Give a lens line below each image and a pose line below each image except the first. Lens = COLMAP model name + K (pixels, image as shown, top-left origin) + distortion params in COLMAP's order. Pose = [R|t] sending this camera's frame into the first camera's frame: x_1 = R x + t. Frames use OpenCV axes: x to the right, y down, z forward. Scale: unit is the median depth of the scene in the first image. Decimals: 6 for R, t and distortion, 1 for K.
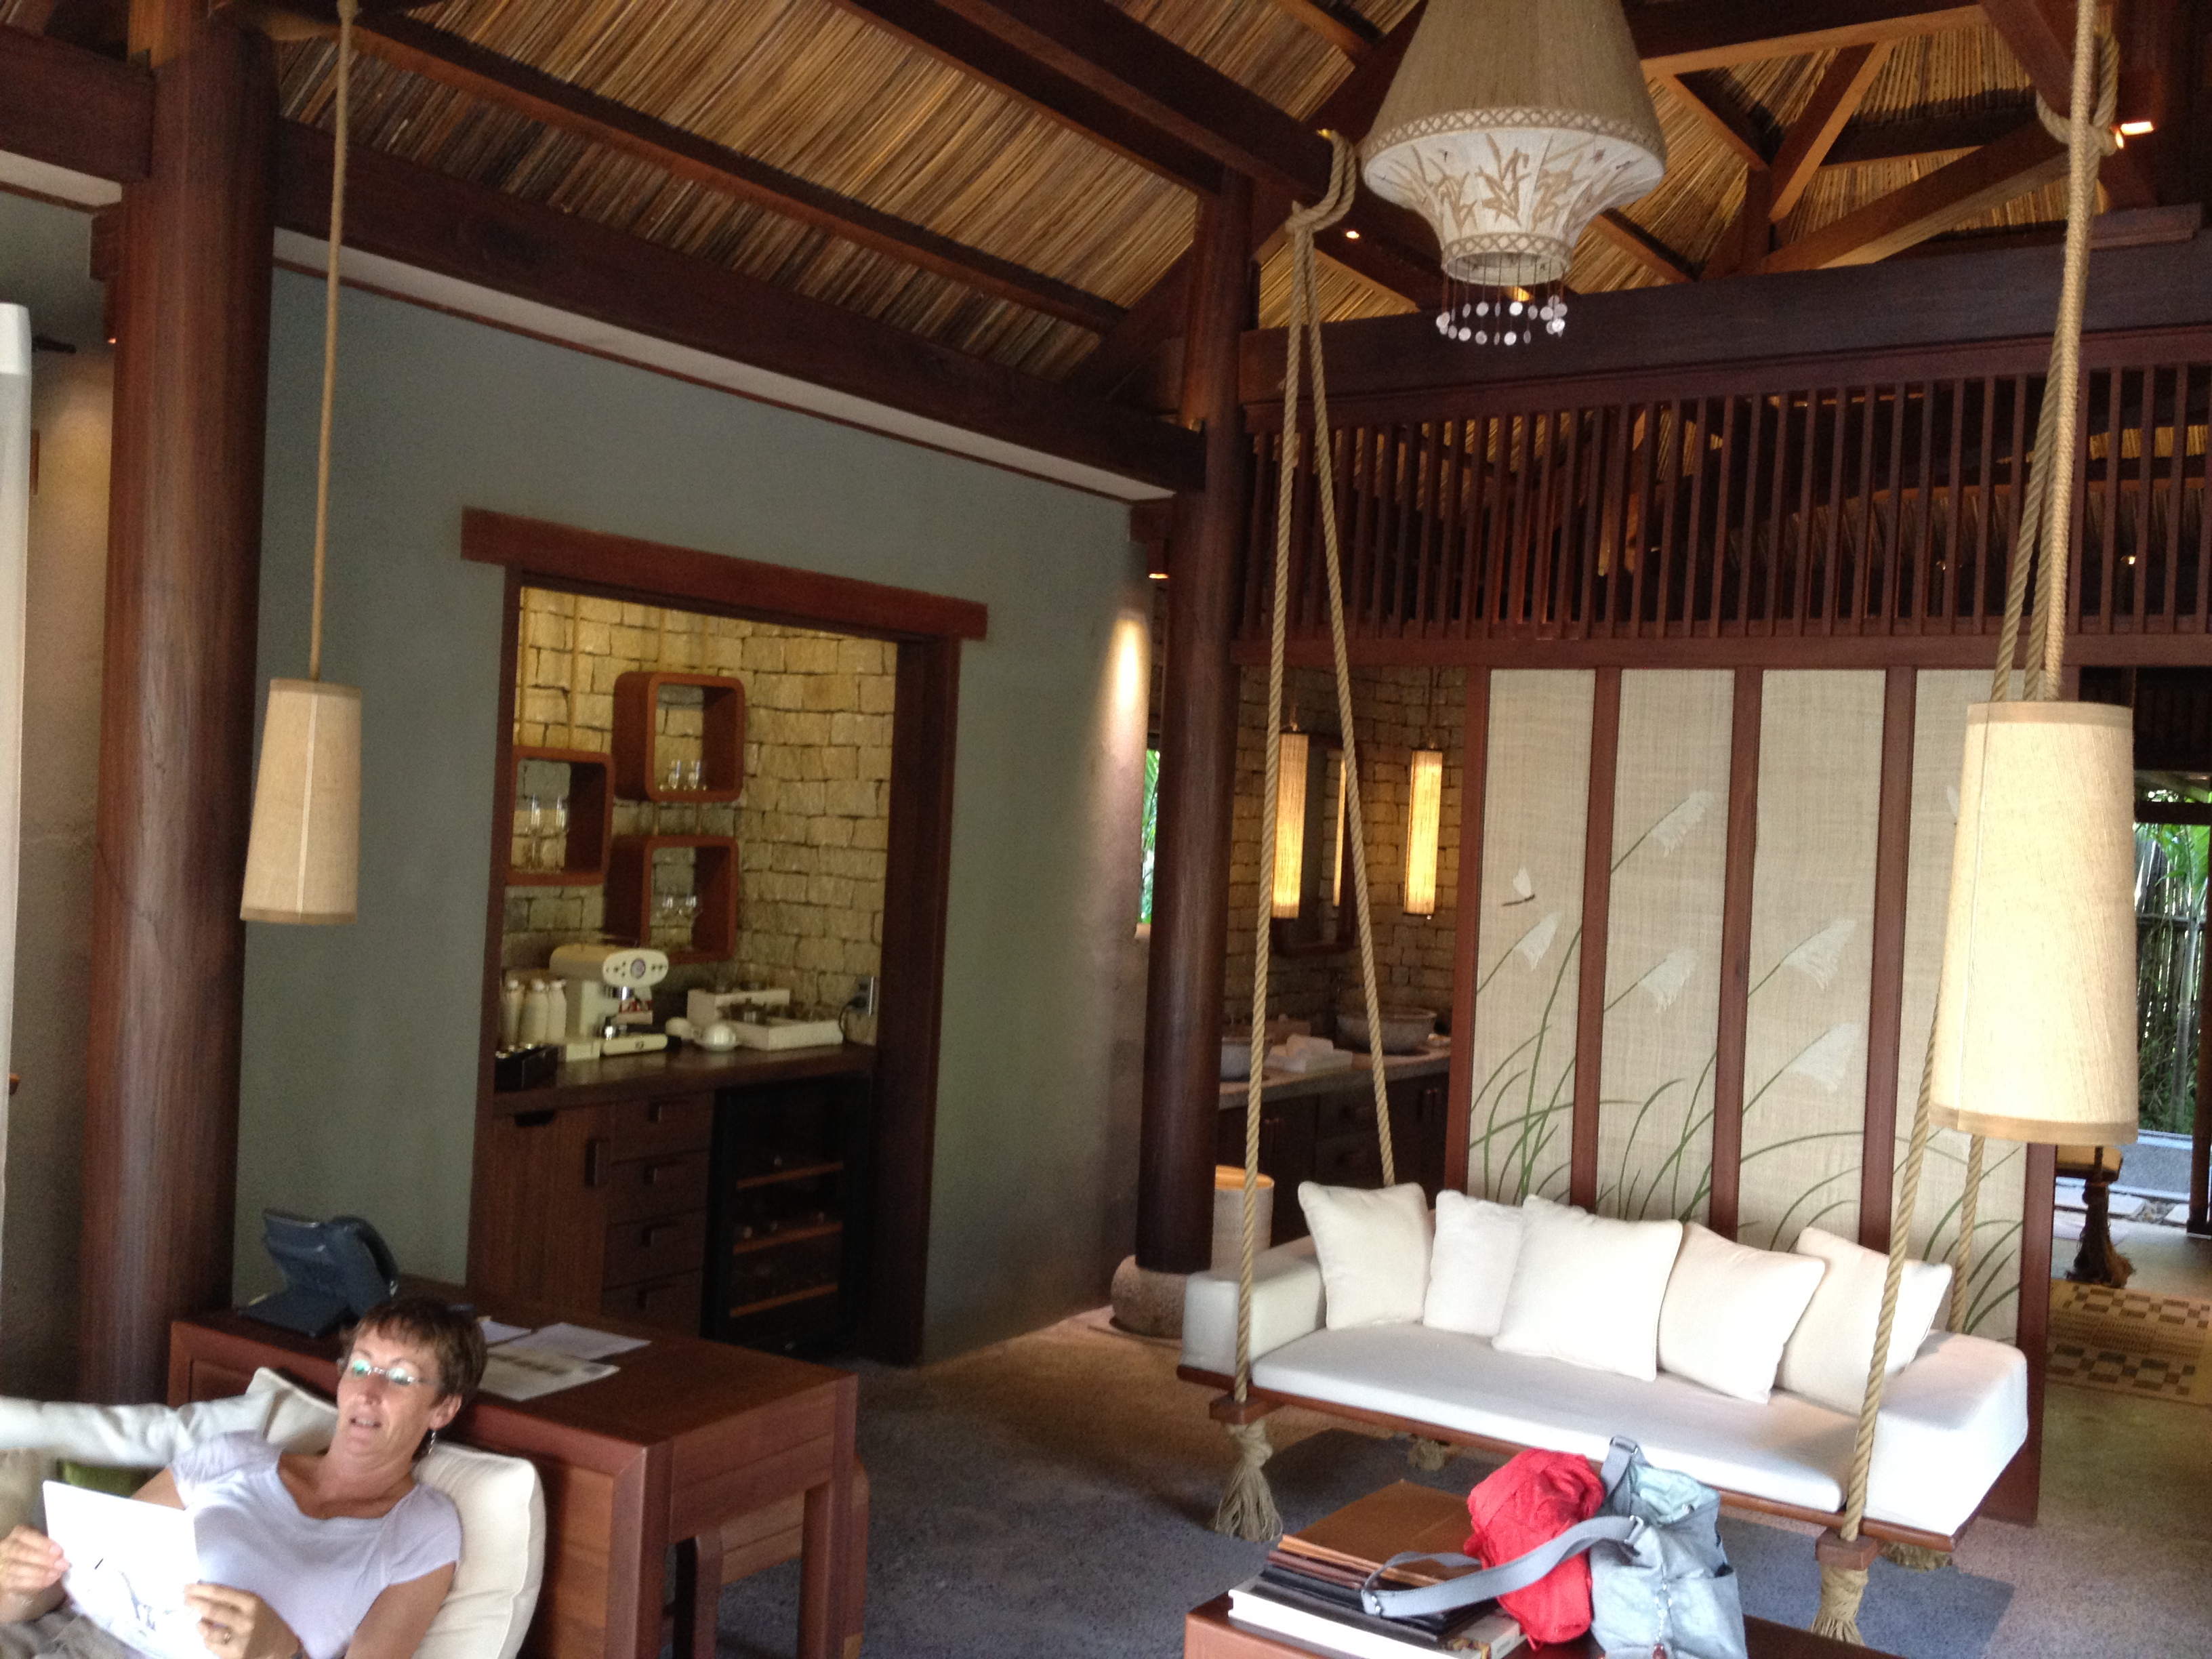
lens RADIAL K [[2086.3, 0, 1105.7], [0, 2086.3, 809.3], [0, 0, 1]] dist [0.014005, 0.000172]
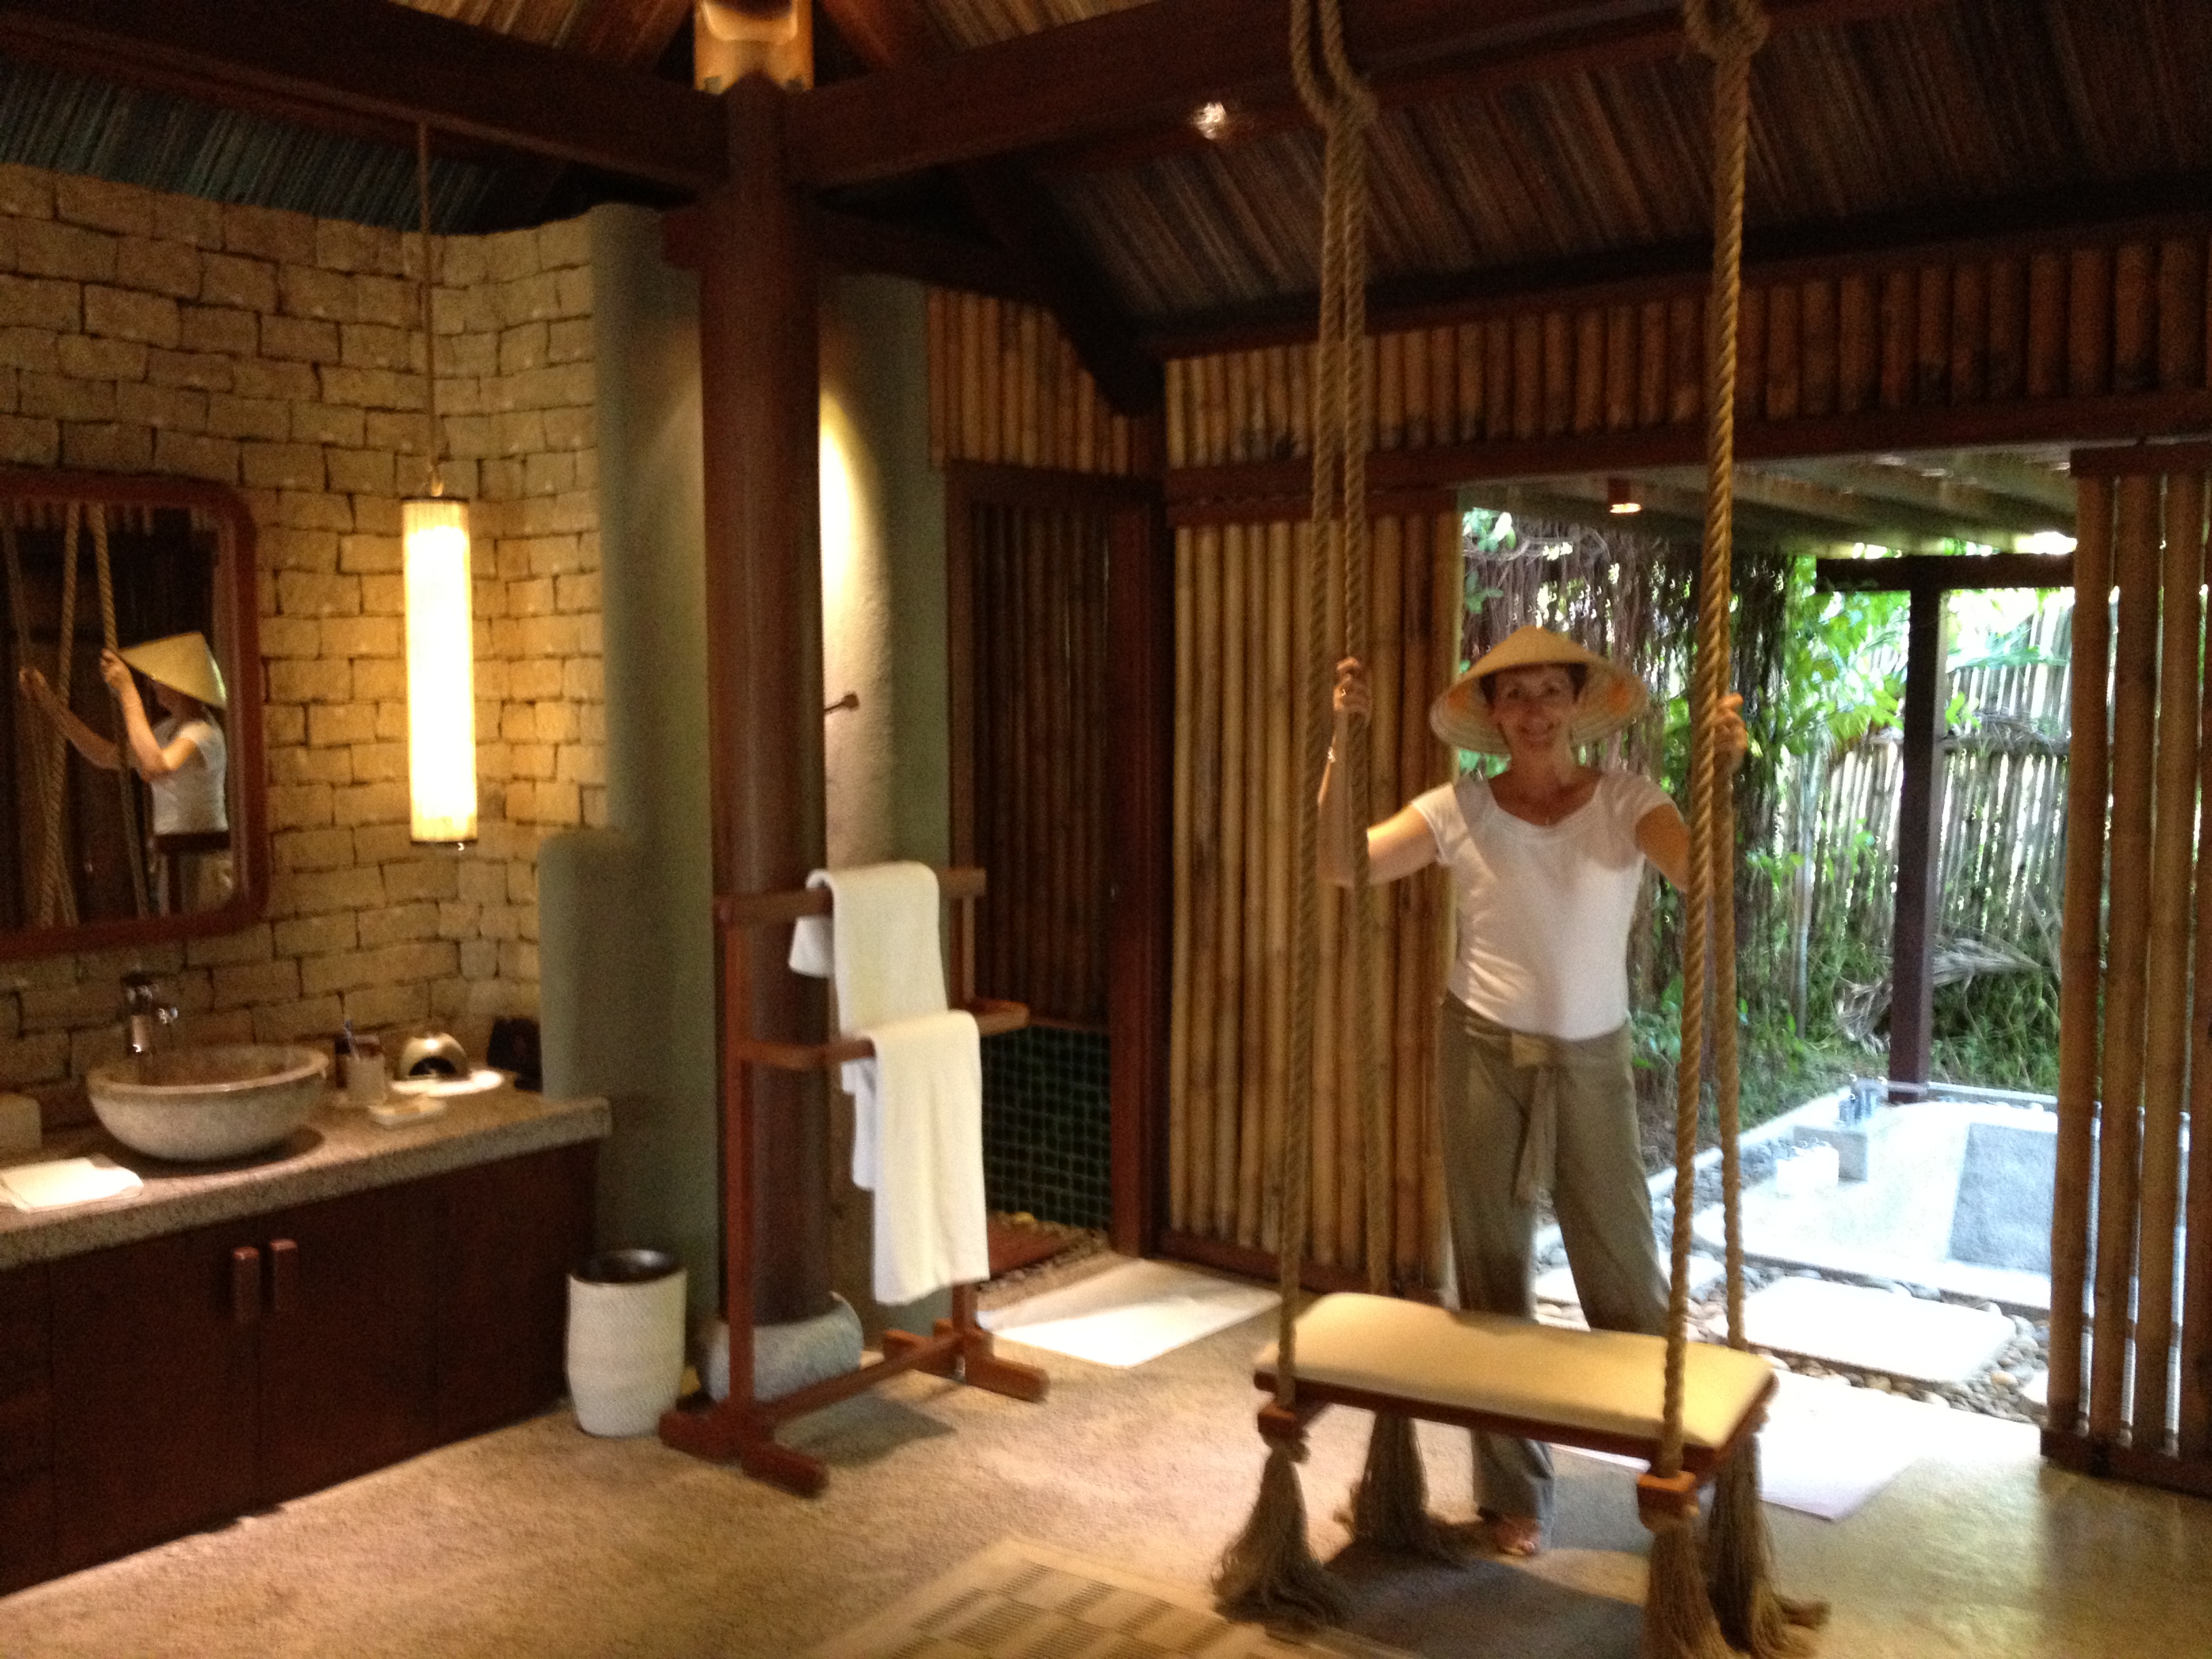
lens RADIAL K [[2086.3, 0, 1105.7], [0, 2086.3, 809.3], [0, 0, 1]] dist [0.014005, 0.000172]
pose [[0.996954, -0.048466, -0.061103, 0.247551], [0.052521, 0.996396, 0.066602, 0.013789], [0.057655, -0.069608, 0.995907, 0.384386]]
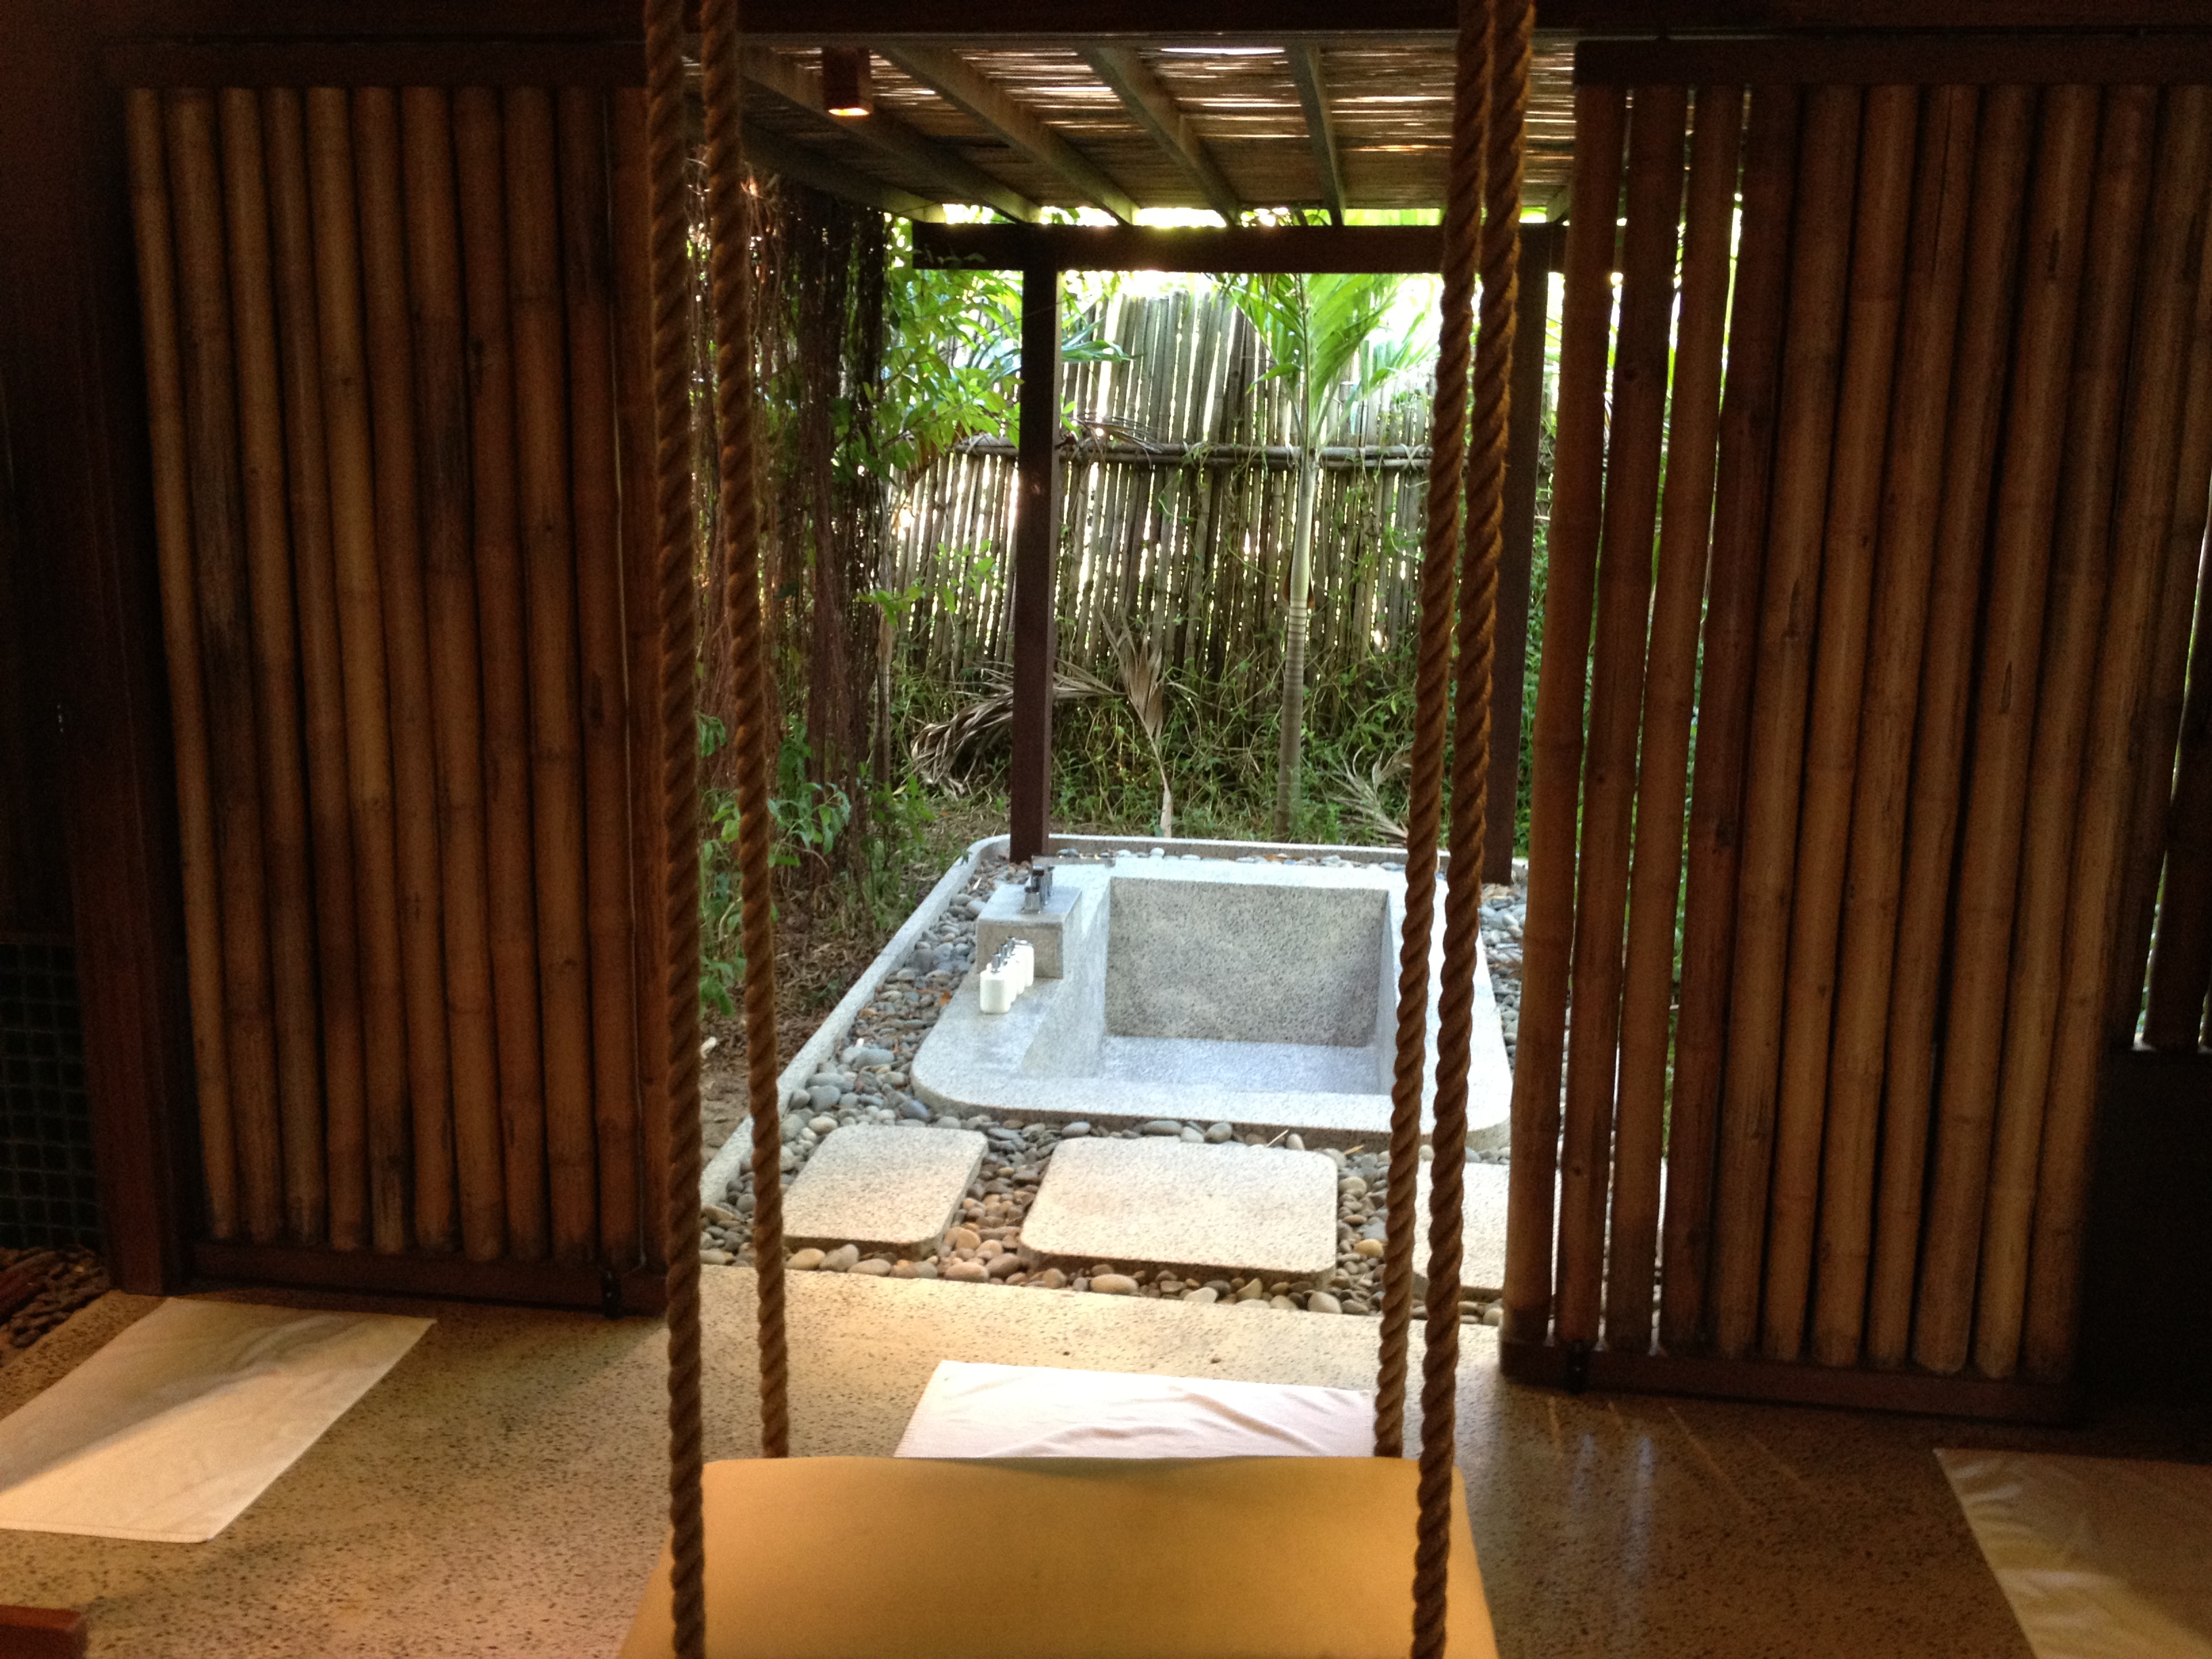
lens RADIAL K [[2086.3, 0, 1105.7], [0, 2086.3, 809.3], [0, 0, 1]] dist [0.014005, 0.000172]
pose [[0.889954, -0.138646, 0.434465, 0.222037], [0.039452, 0.972502, 0.229530, 0.016295], [-0.454341, -0.187131, 0.870951, 0.532635]]
